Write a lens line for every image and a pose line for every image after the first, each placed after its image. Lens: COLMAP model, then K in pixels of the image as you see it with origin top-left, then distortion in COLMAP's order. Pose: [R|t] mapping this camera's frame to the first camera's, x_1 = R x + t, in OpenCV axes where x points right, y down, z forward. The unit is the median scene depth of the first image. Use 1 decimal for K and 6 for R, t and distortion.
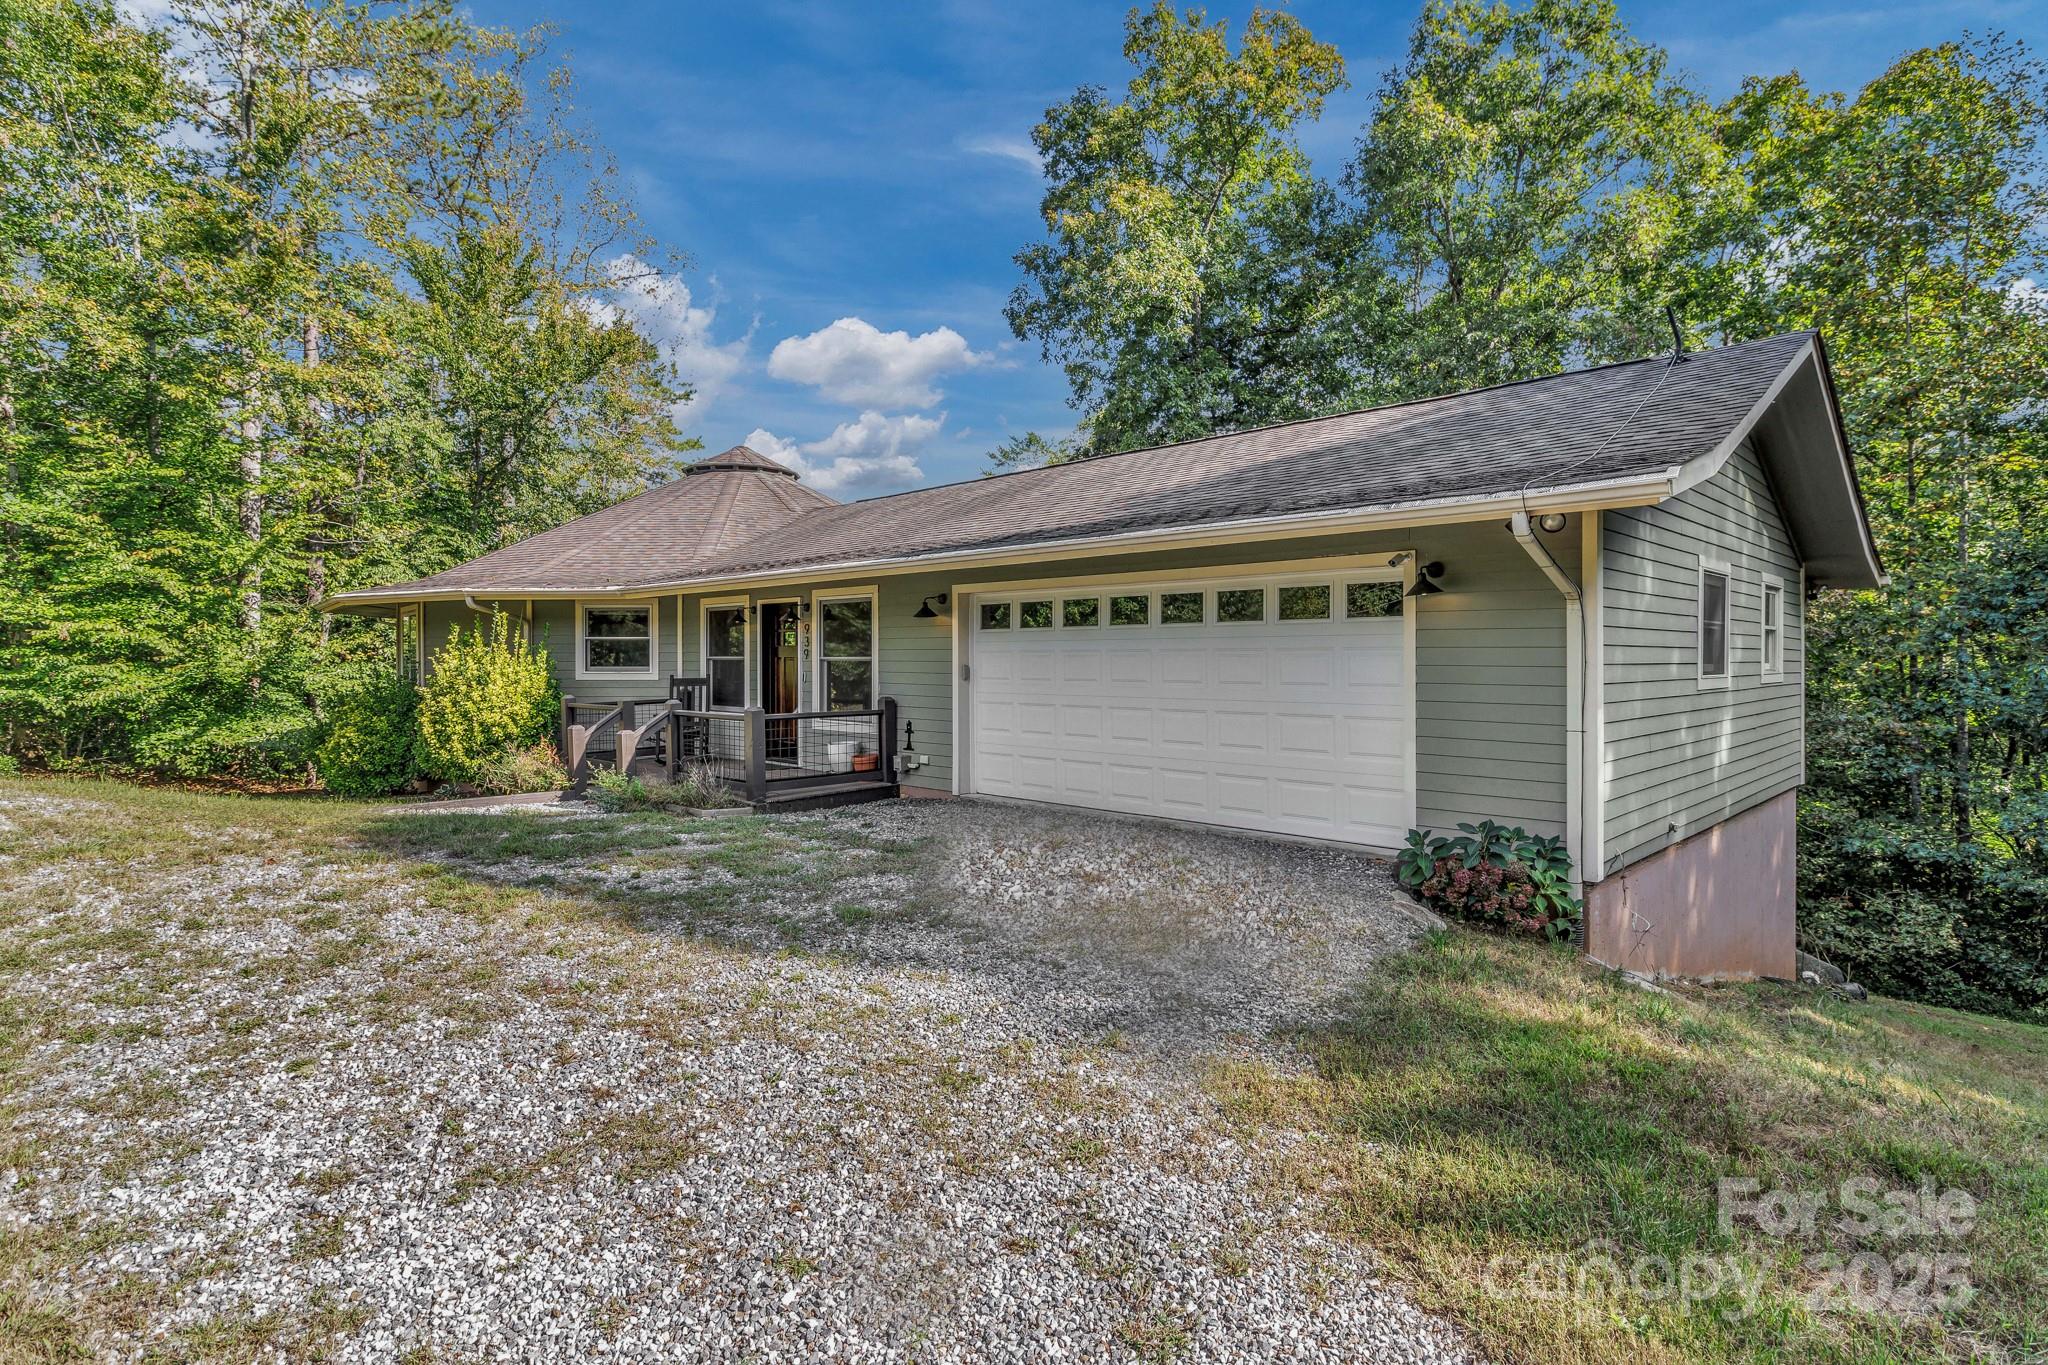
lens RADIAL K [[1041.6, 0, 1027.6], [0, 1041.6, 658.1], [0, 0, 1]] dist [0.002875, -0.000217]
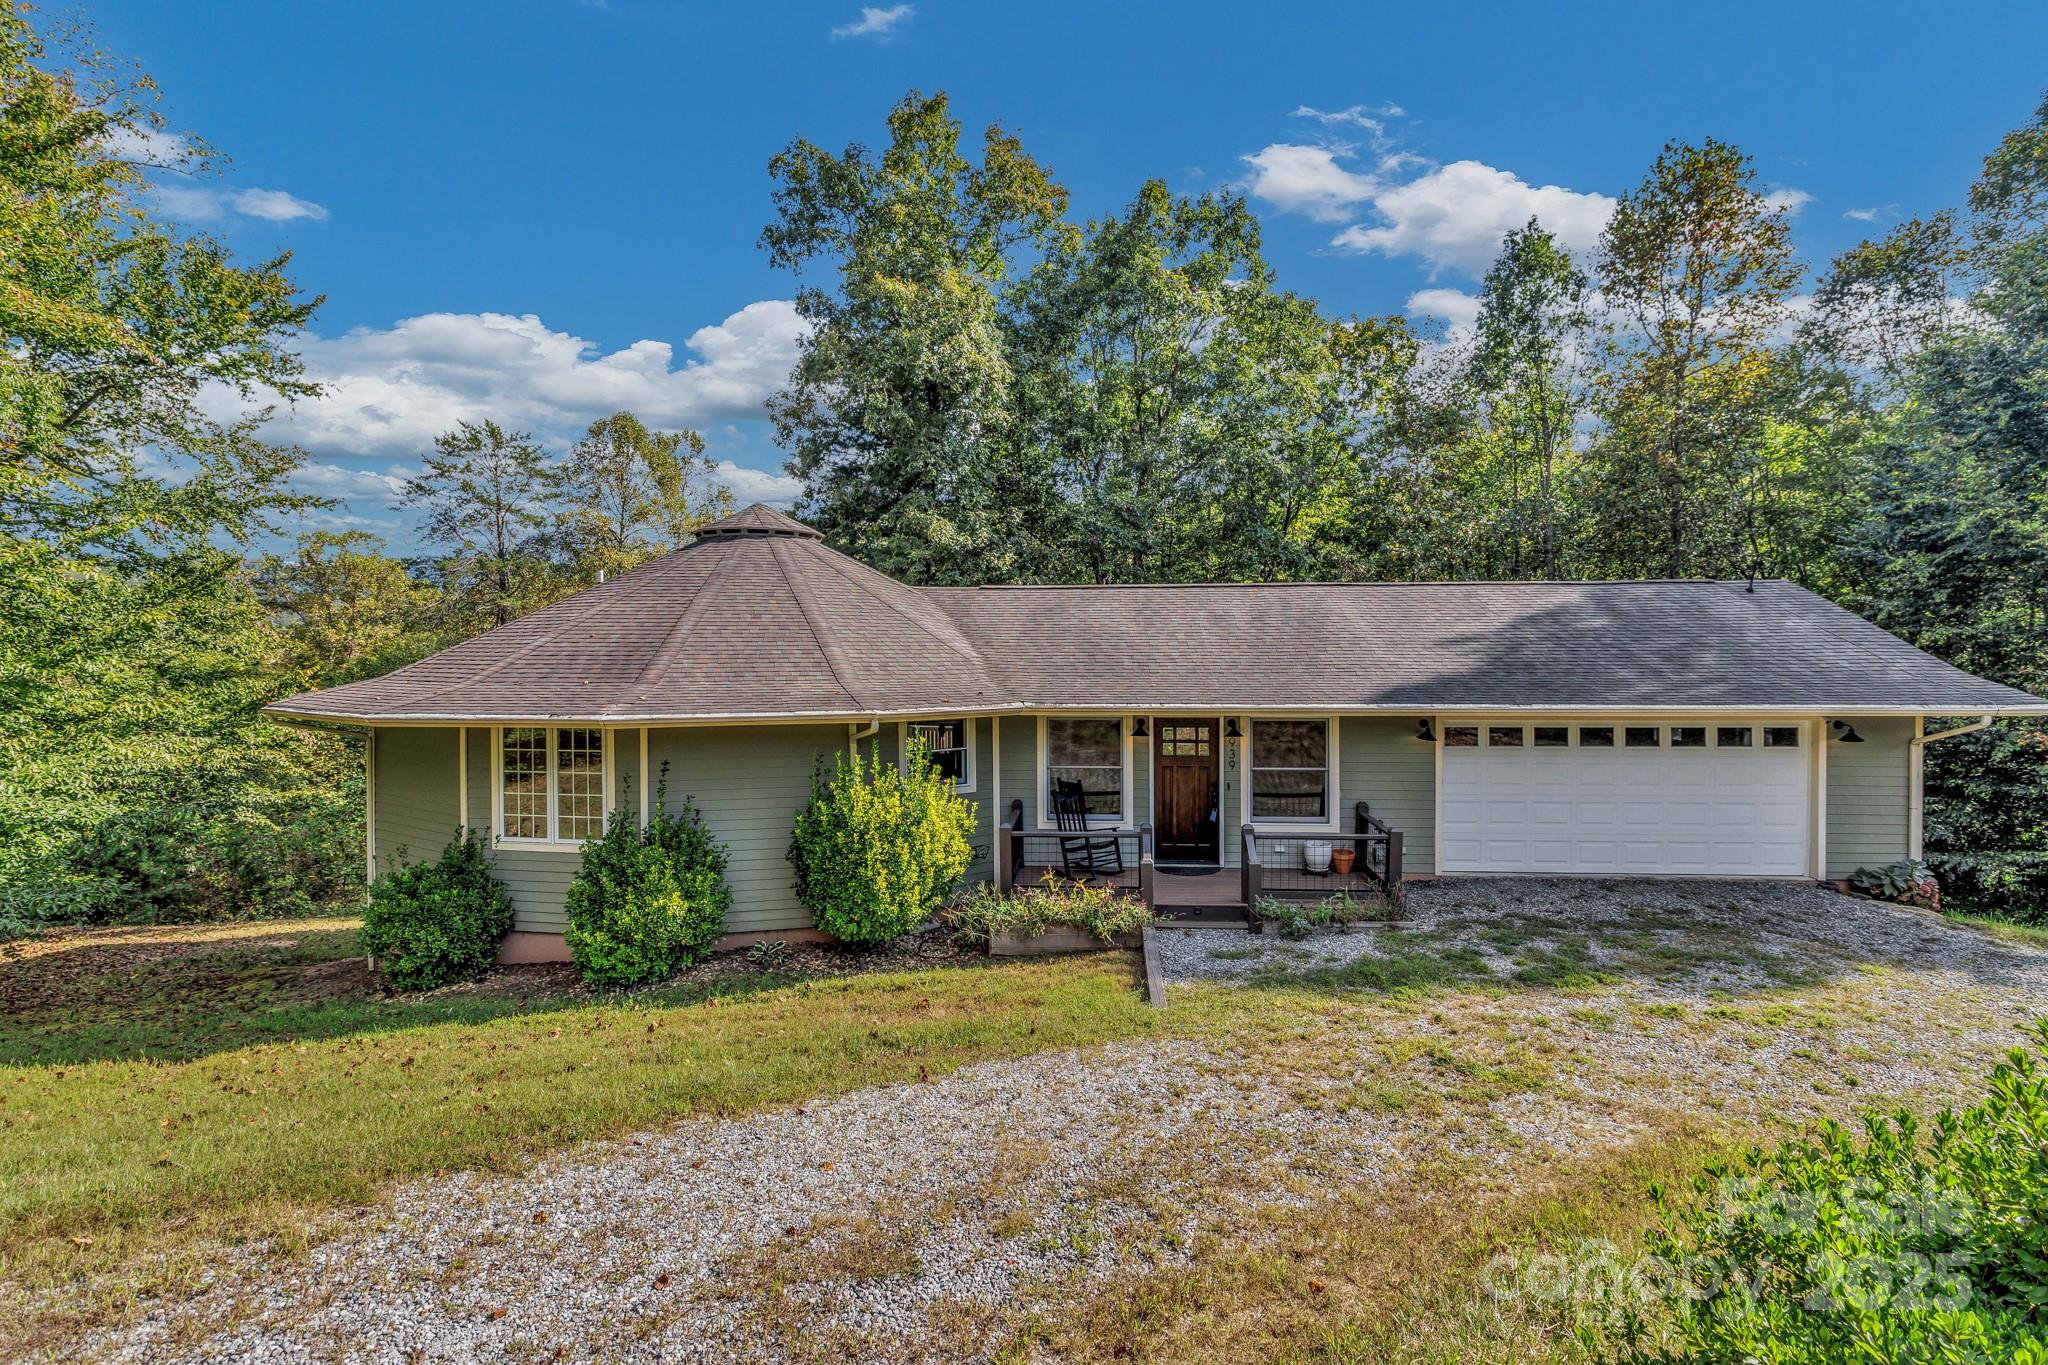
lens RADIAL K [[1009.7, 0, 1027.2], [0, 1009.7, 650.8], [0, 0, 1]] dist [-0.000642, -0.000655]
pose [[0.764028, -0.004479, 0.645167, -1.039158], [0.003221, 0.999990, 0.003128, -0.125543], [-0.645175, -0.000312, 0.764035, 0.305180]]
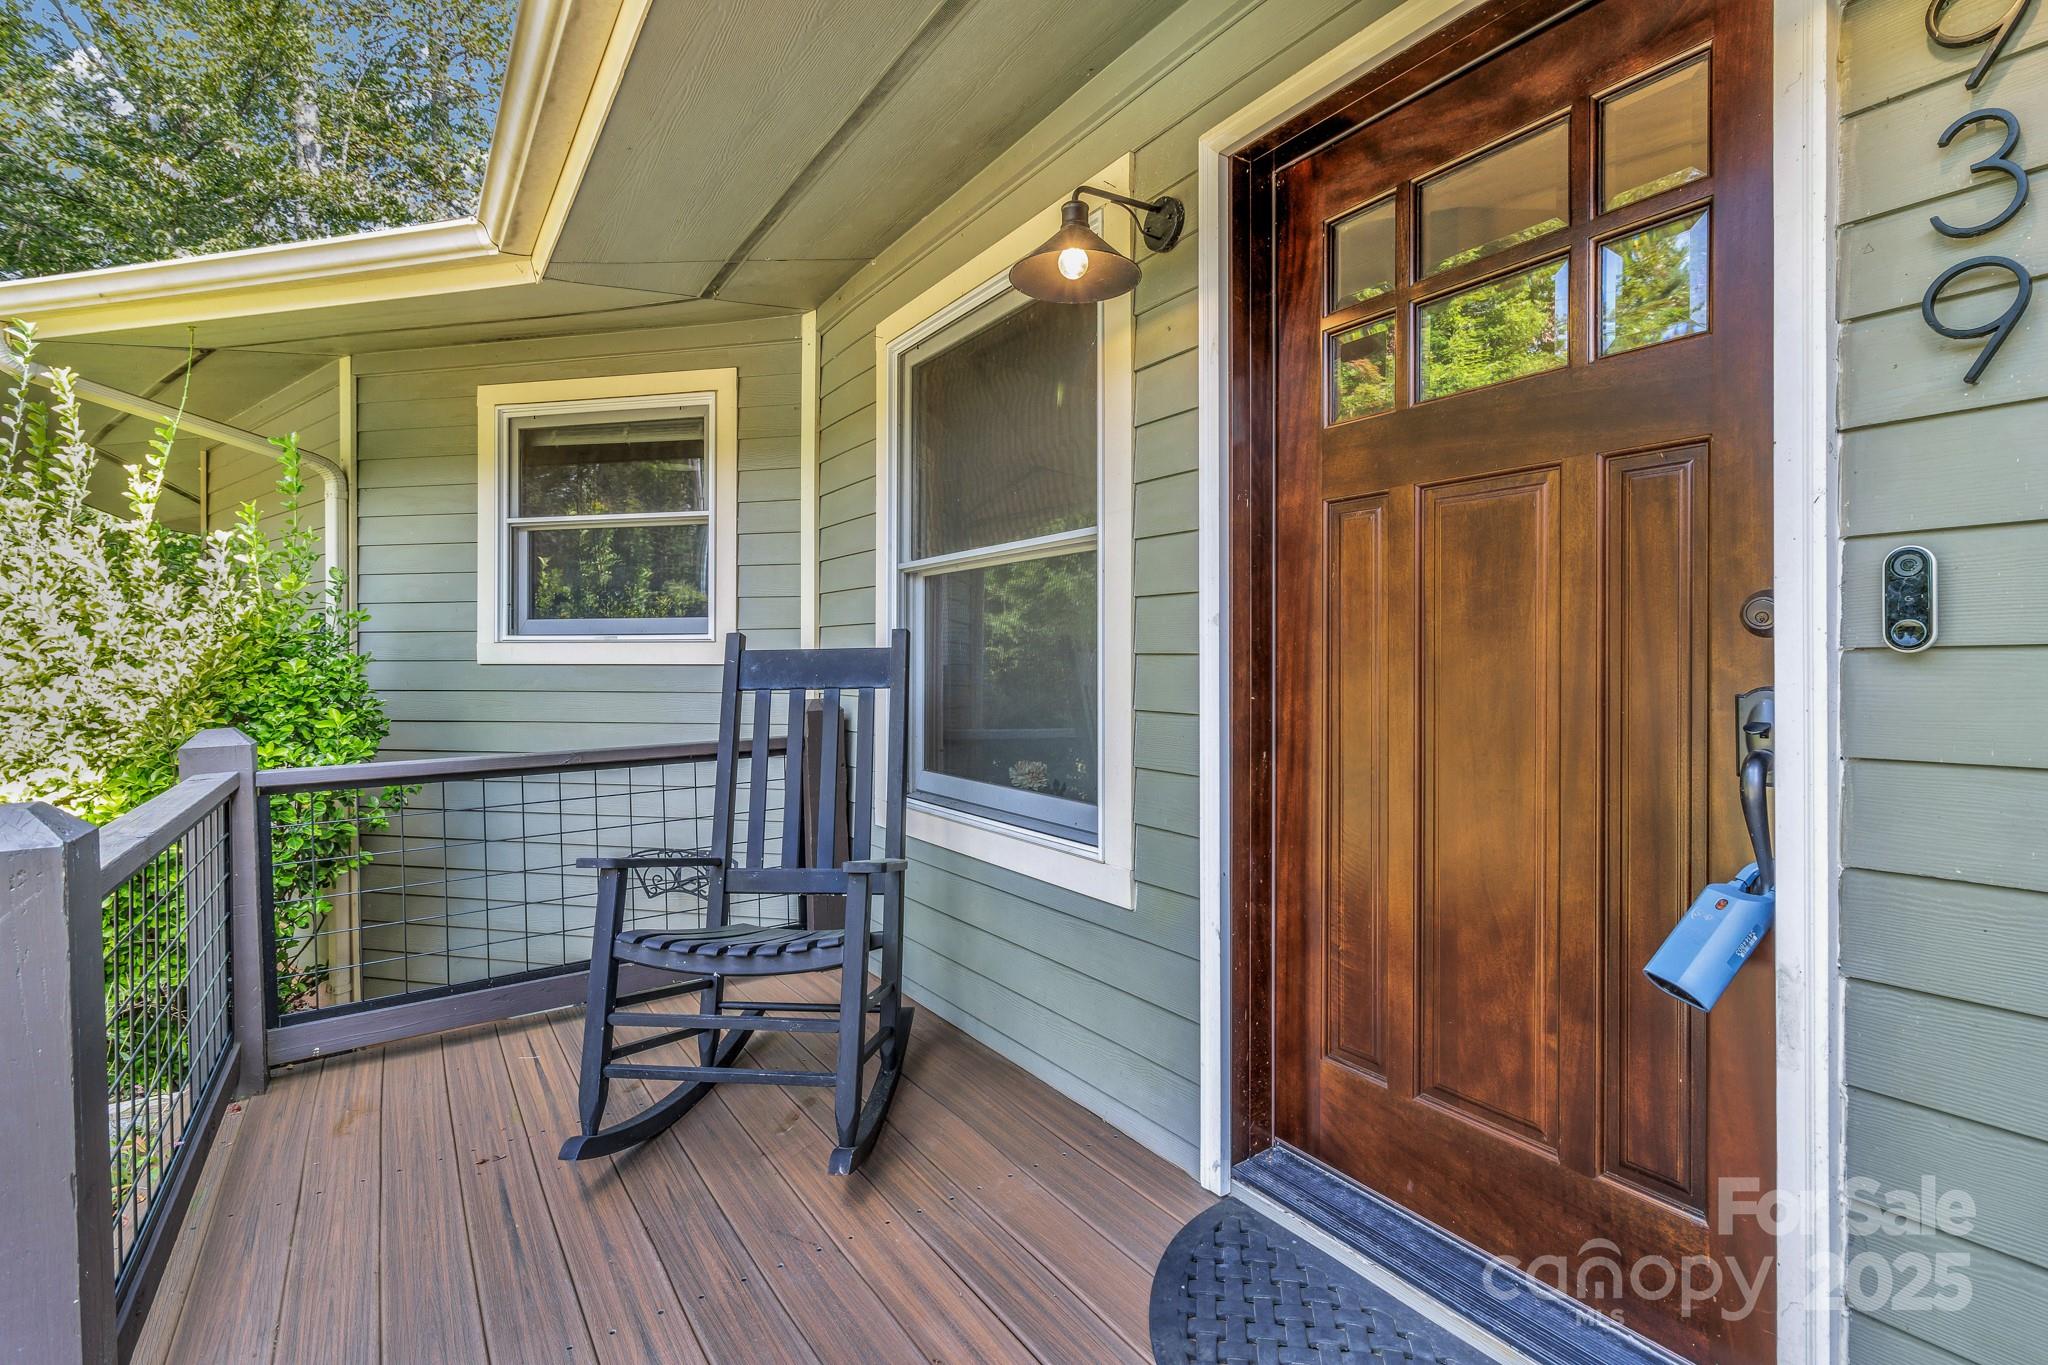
lens RADIAL K [[942.0, 0, 1026.7], [0, 942.0, 656.9], [0, 0, 1]] dist [-0.003607, -0.000132]
pose [[0.980881, -0.001423, -0.194604, -0.263183], [0.000956, 0.999996, -0.002490, 0.022476], [0.194607, 0.002256, 0.980879, 0.874049]]
